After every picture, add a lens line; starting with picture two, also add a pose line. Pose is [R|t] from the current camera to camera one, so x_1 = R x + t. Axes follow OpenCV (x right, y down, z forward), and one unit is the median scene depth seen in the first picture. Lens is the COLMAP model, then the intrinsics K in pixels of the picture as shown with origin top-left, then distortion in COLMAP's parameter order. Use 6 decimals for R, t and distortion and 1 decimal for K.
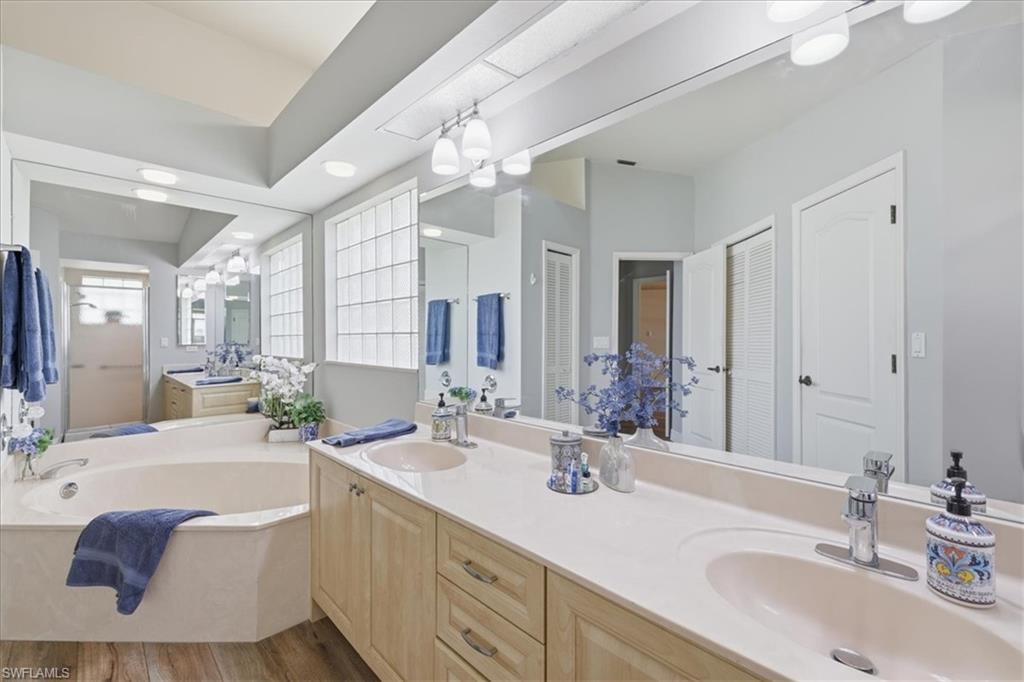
lens RADIAL K [[429.5, 0, 513.0], [0, 429.5, 335.1], [0, 0, 1]] dist [-0.001533, -0.000117]
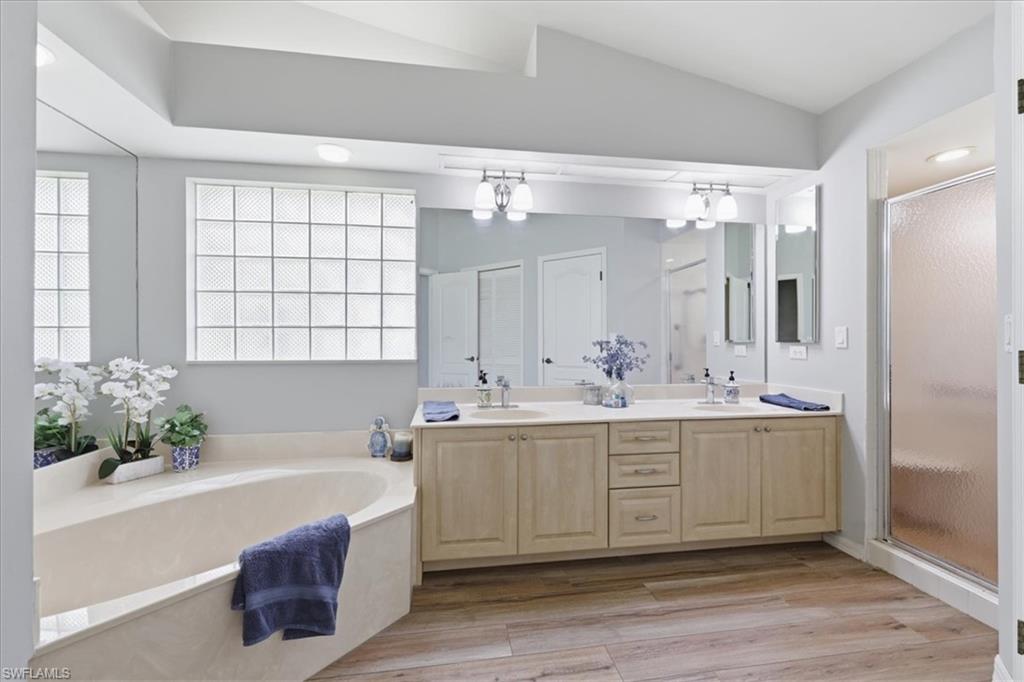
lens RADIAL K [[428.1, 0, 512.0], [0, 428.1, 341.0], [0, 0, 1]] dist [0.000605, 0.000181]
pose [[0.589851, -0.001933, 0.807510, -1.144631], [-0.004523, 0.999974, 0.005698, 0.025865], [-0.807500, -0.007013, 0.589826, 0.143548]]
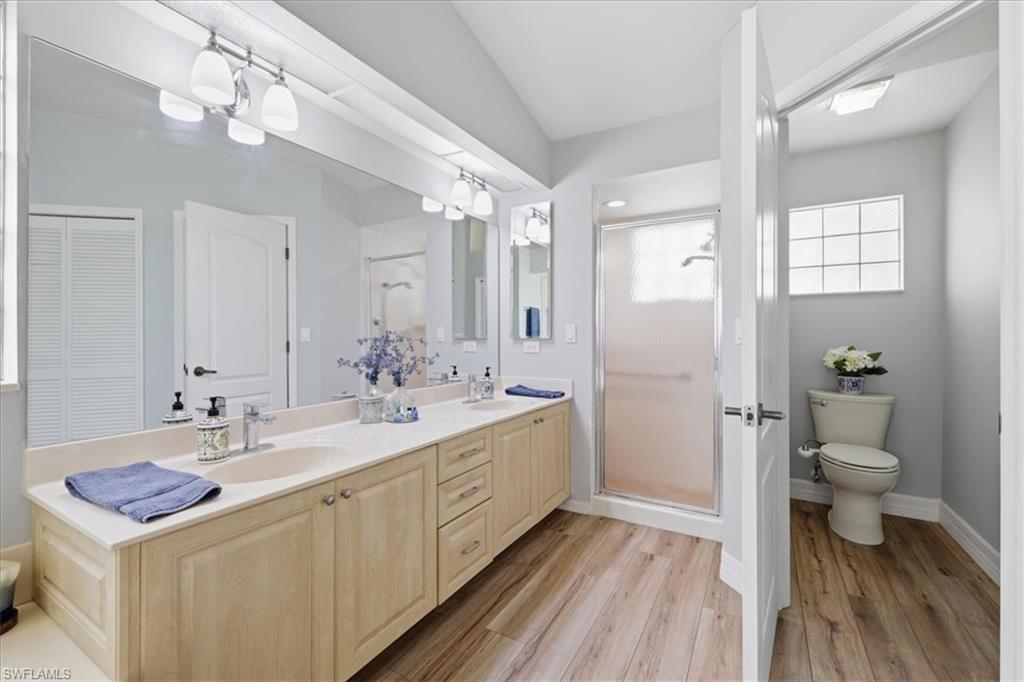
lens RADIAL K [[429.5, 0, 513.0], [0, 429.5, 335.1], [0, 0, 1]] dist [-0.001533, -0.000117]
pose [[-0.260339, 0.002374, 0.965514, -0.974020], [-0.003397, 0.999989, -0.003375, 0.028668], [-0.965511, -0.004158, -0.260328, 0.670055]]
